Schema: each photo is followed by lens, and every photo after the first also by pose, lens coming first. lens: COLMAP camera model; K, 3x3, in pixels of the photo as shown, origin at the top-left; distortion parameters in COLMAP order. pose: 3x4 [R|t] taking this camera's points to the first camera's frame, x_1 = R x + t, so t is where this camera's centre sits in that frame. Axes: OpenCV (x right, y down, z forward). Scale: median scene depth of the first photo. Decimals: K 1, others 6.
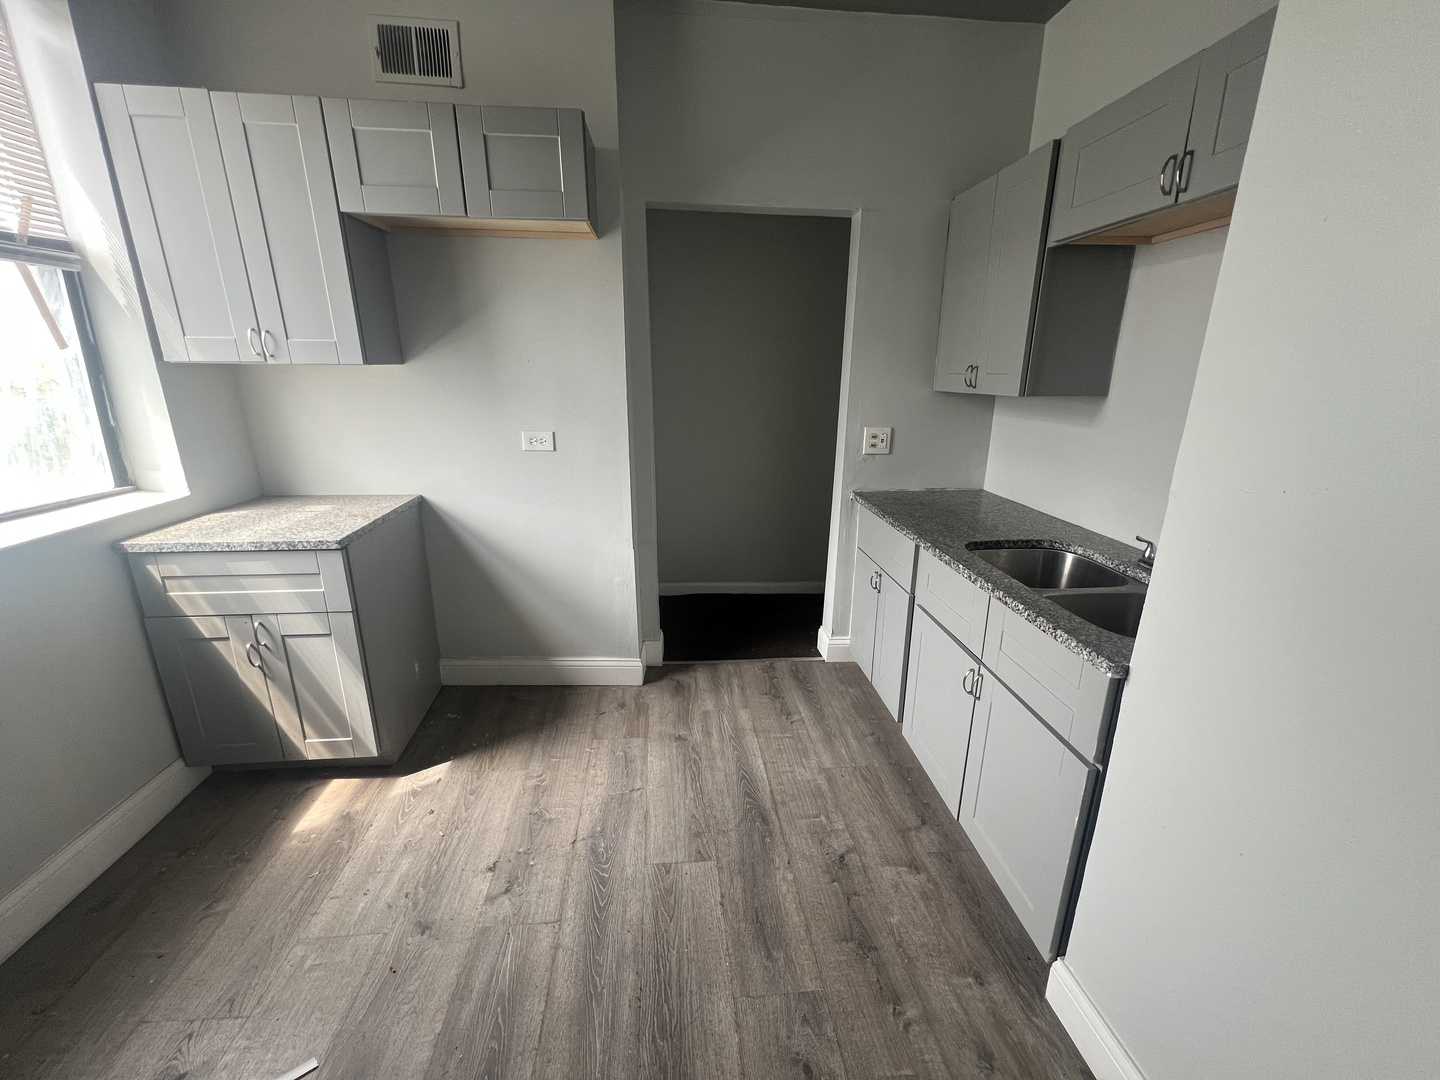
lens RADIAL K [[580.8, 0, 721.4], [0, 580.8, 535.9], [0, 0, 1]] dist [0.000807, -0.000022]
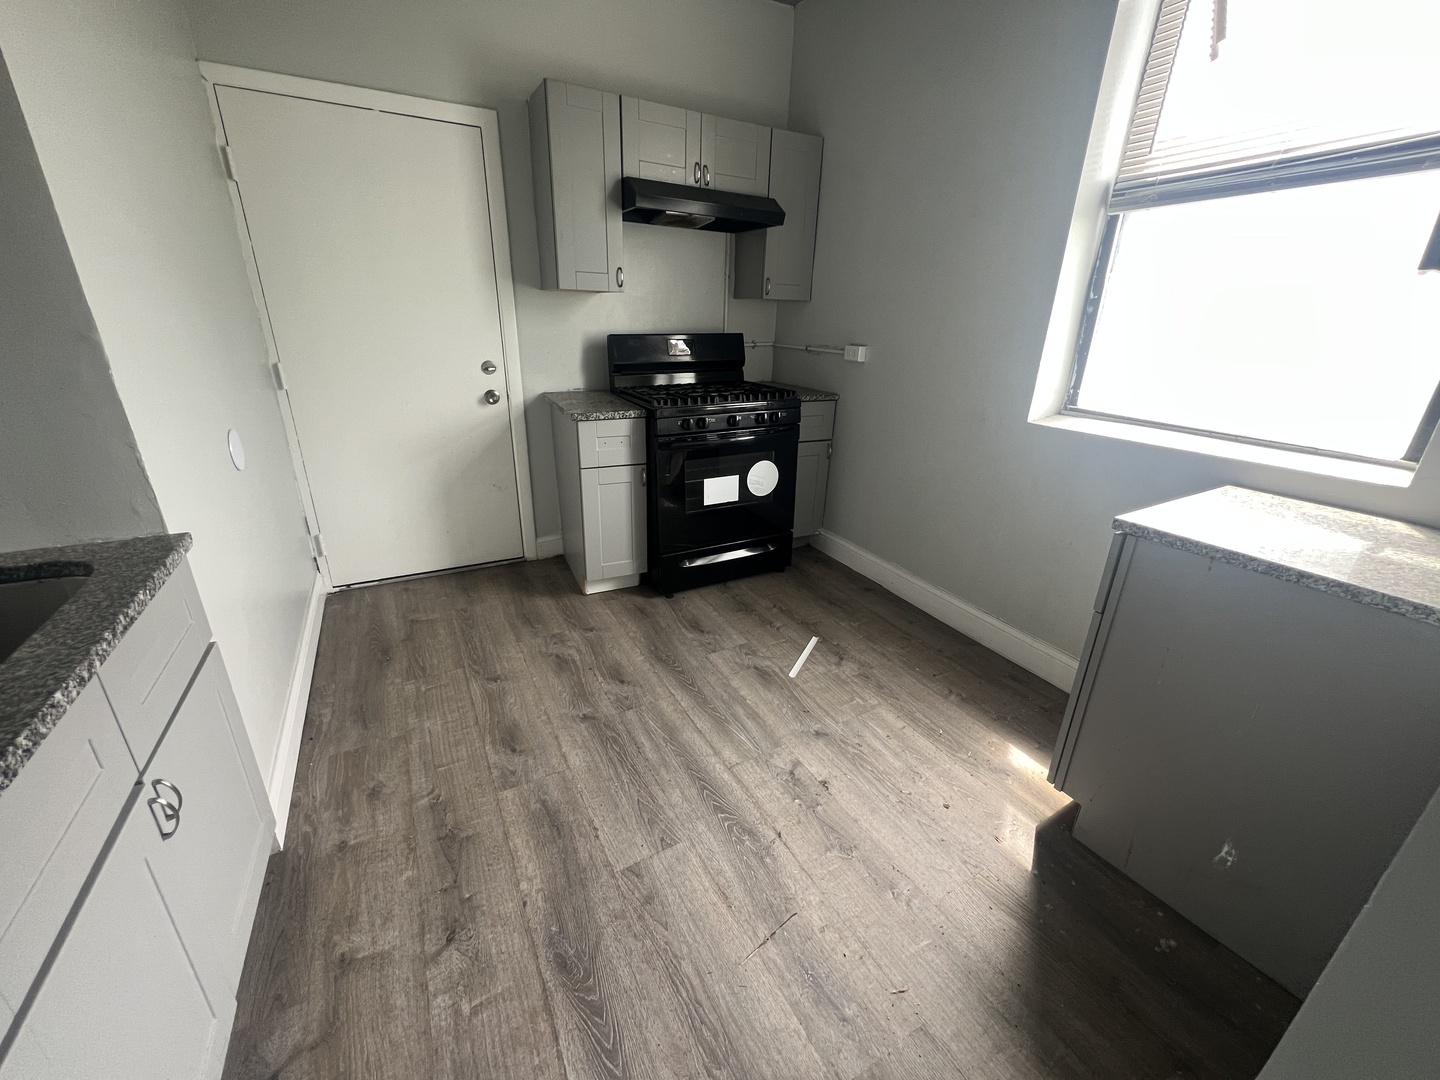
lens RADIAL K [[580.8, 0, 721.8], [0, 580.8, 538.0], [0, 0, 1]] dist [0.000807, -0.000022]
pose [[-0.917667, 0.113129, -0.380906, 0.124084], [-0.142103, 0.801781, 0.580478, -0.373049], [0.371072, 0.586813, -0.719692, 1.490573]]
